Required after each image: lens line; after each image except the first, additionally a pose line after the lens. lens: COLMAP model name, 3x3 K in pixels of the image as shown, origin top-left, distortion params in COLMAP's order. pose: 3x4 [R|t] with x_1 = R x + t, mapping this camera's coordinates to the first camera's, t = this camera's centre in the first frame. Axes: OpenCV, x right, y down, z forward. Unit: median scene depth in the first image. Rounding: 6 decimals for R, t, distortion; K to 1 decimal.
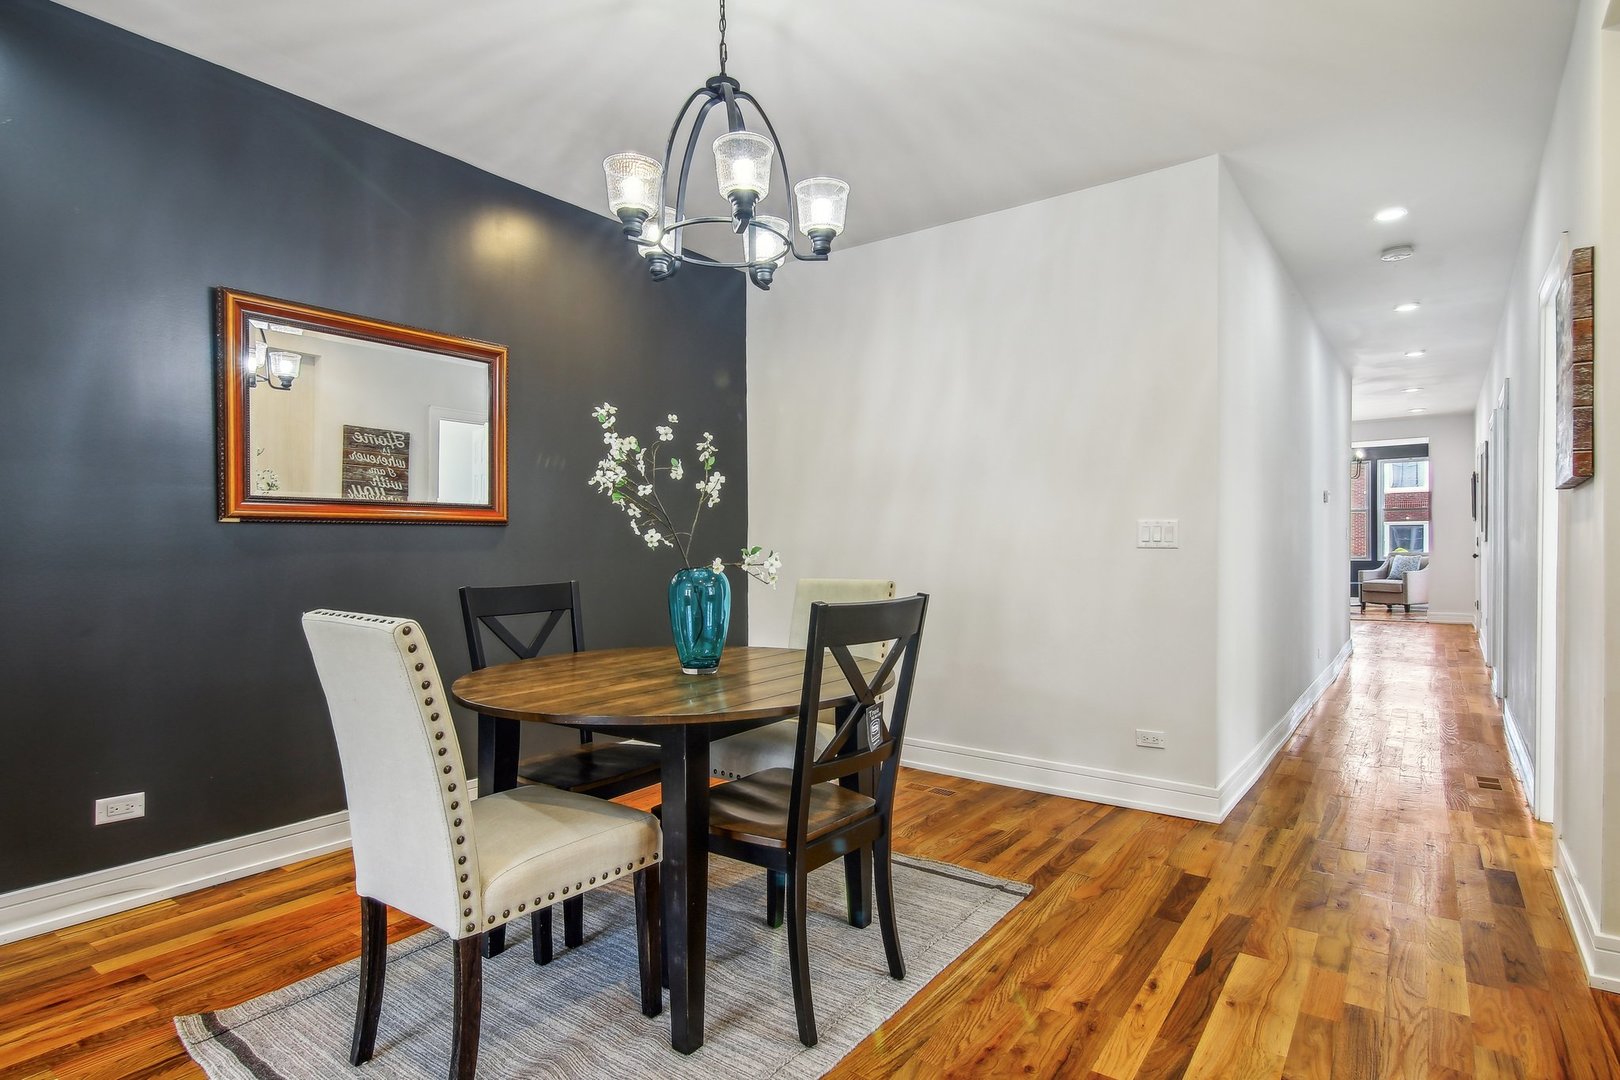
lens RADIAL K [[830.8, 0, 808.0], [0, 830.8, 549.3], [0, 0, 1]] dist [0.019214, -0.020196]
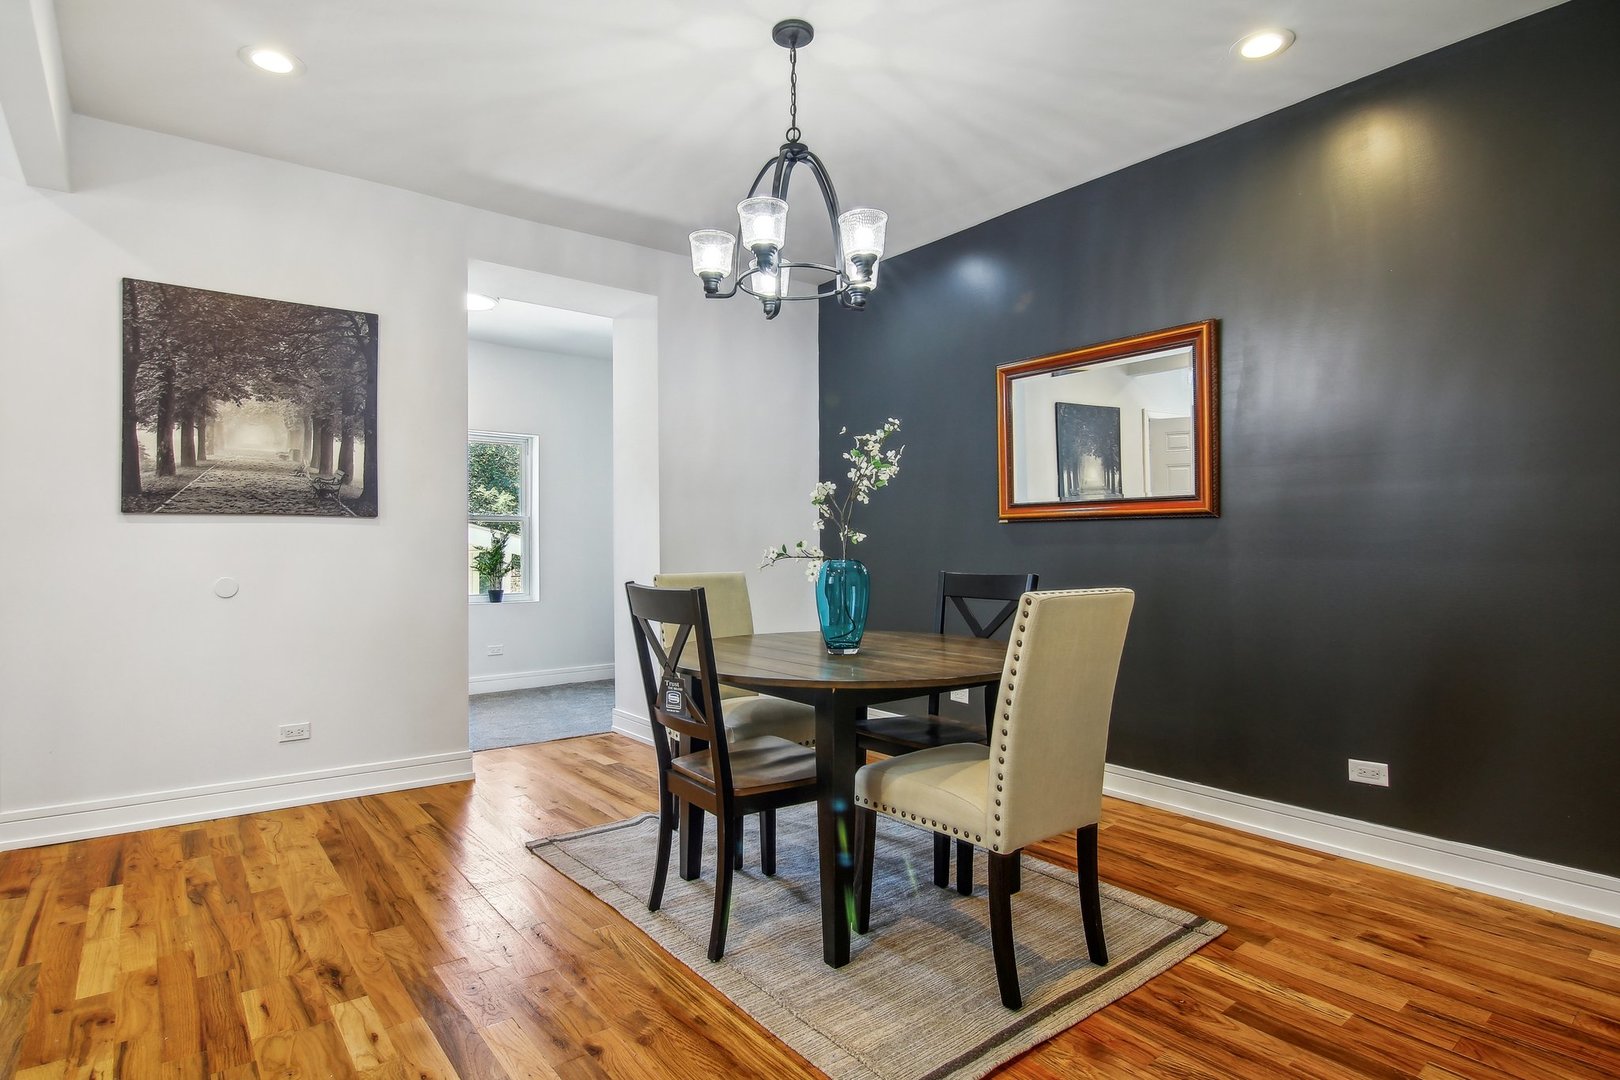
lens RADIAL K [[830.8, 0, 808.0], [0, 830.8, 549.3], [0, 0, 1]] dist [0.019214, -0.020196]
pose [[-0.255461, 0.017608, -0.966659, 0.857535], [-0.002499, 0.999819, 0.018872, -0.013258], [0.966816, 0.007236, -0.255371, 1.096720]]
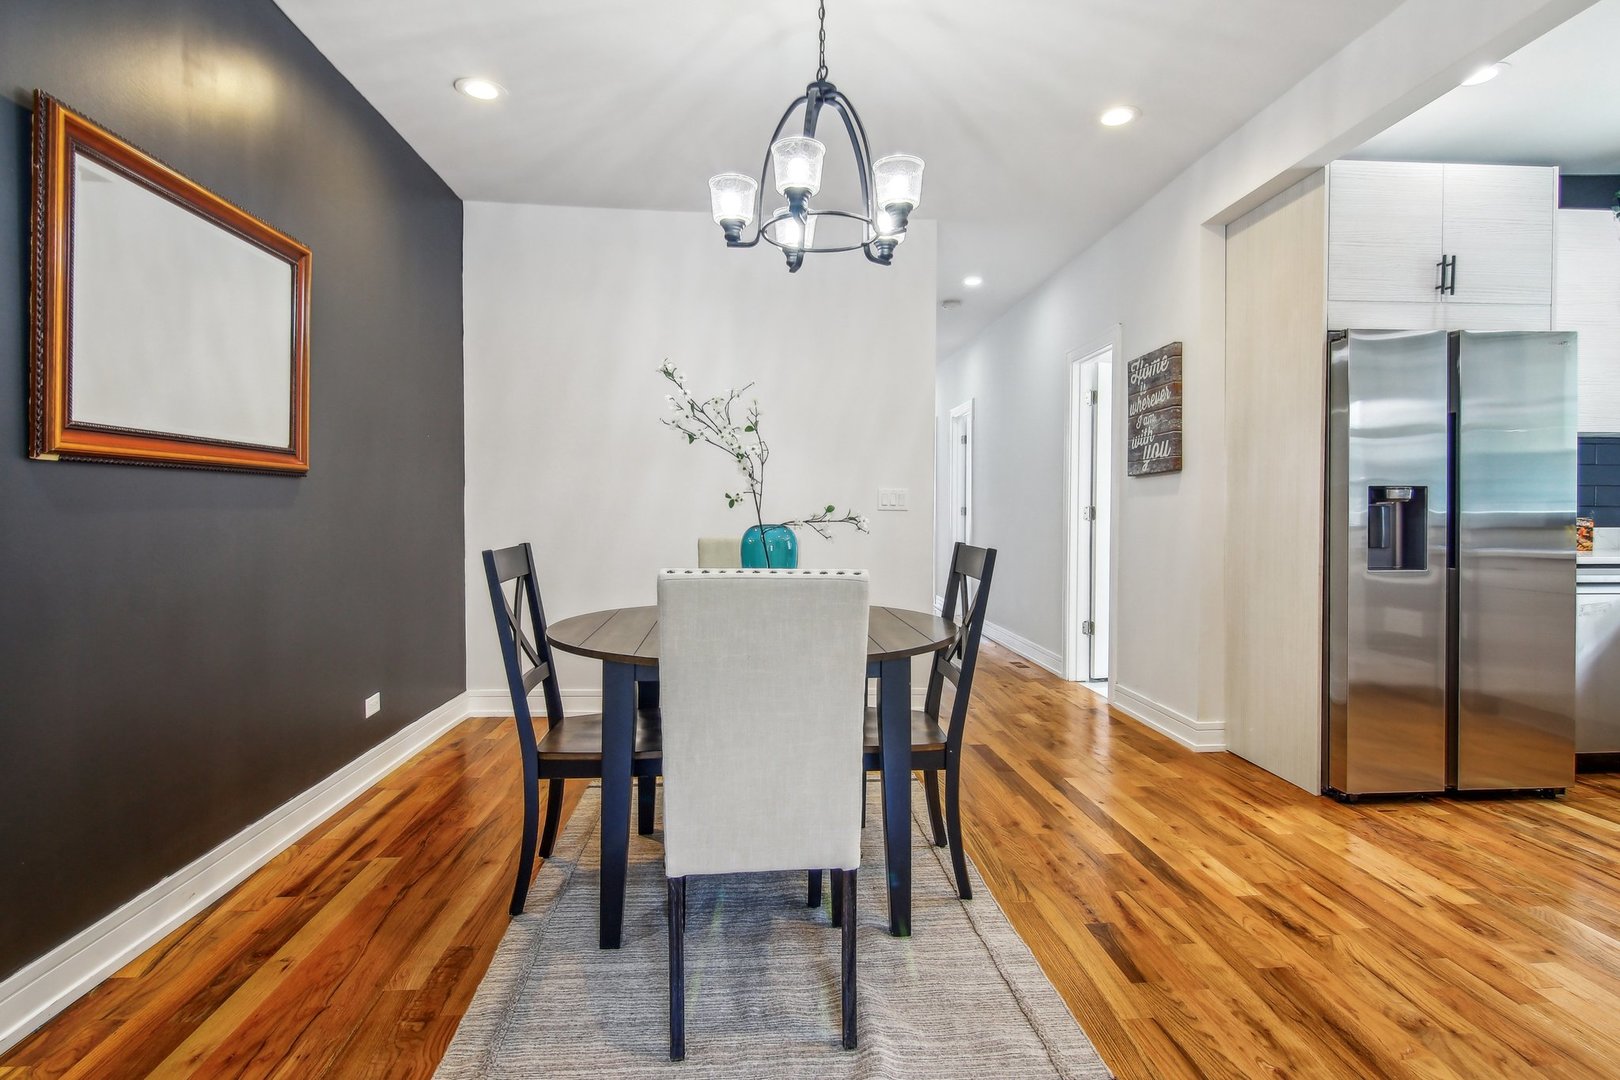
lens RADIAL K [[835.3, 0, 803.3], [0, 835.3, 509.9], [0, 0, 1]] dist [0.002827, 0.000519]
pose [[0.759539, 0.006163, 0.650433, -0.704157], [-0.004217, 0.999981, -0.004550, 0.006854], [-0.650448, 0.000713, 0.759550, 0.134947]]
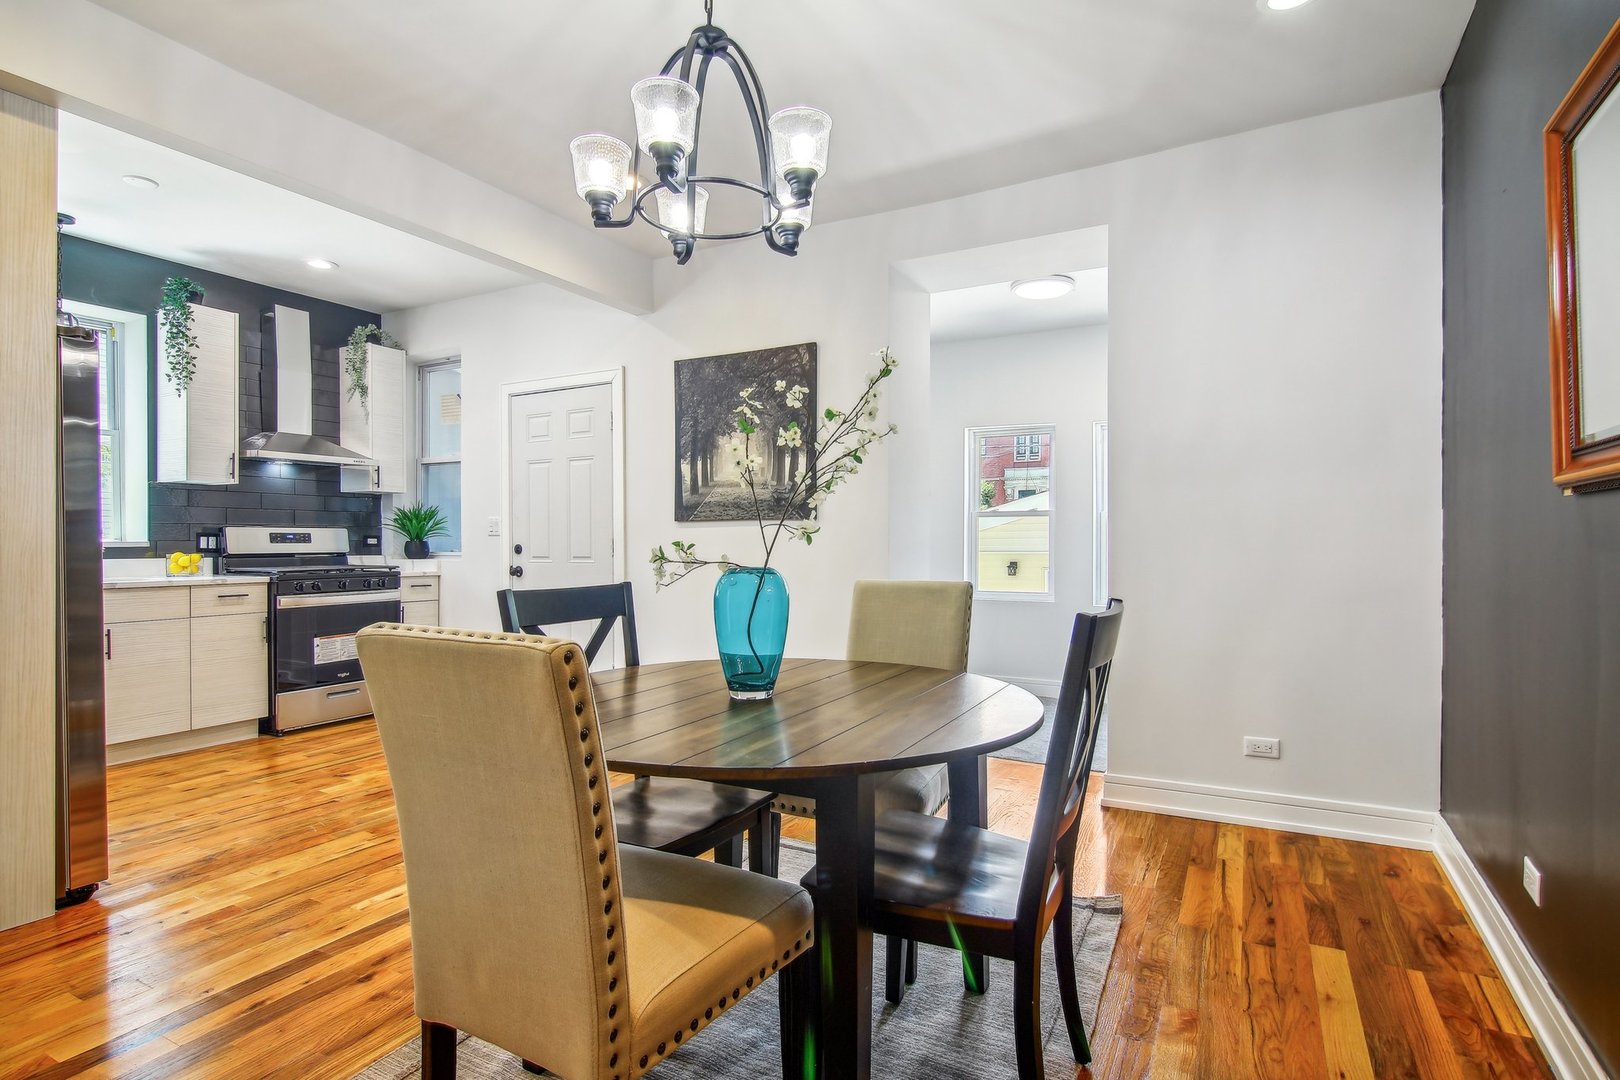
lens RADIAL K [[814.8, 0, 805.5], [0, 814.8, 548.3], [0, 0, 1]] dist [0.011358, -0.020009]
pose [[-0.990468, 0.006728, -0.137575, -0.065503], [0.004834, 0.999889, 0.014096, -0.006722], [0.137655, 0.013297, -0.990391, 1.571677]]
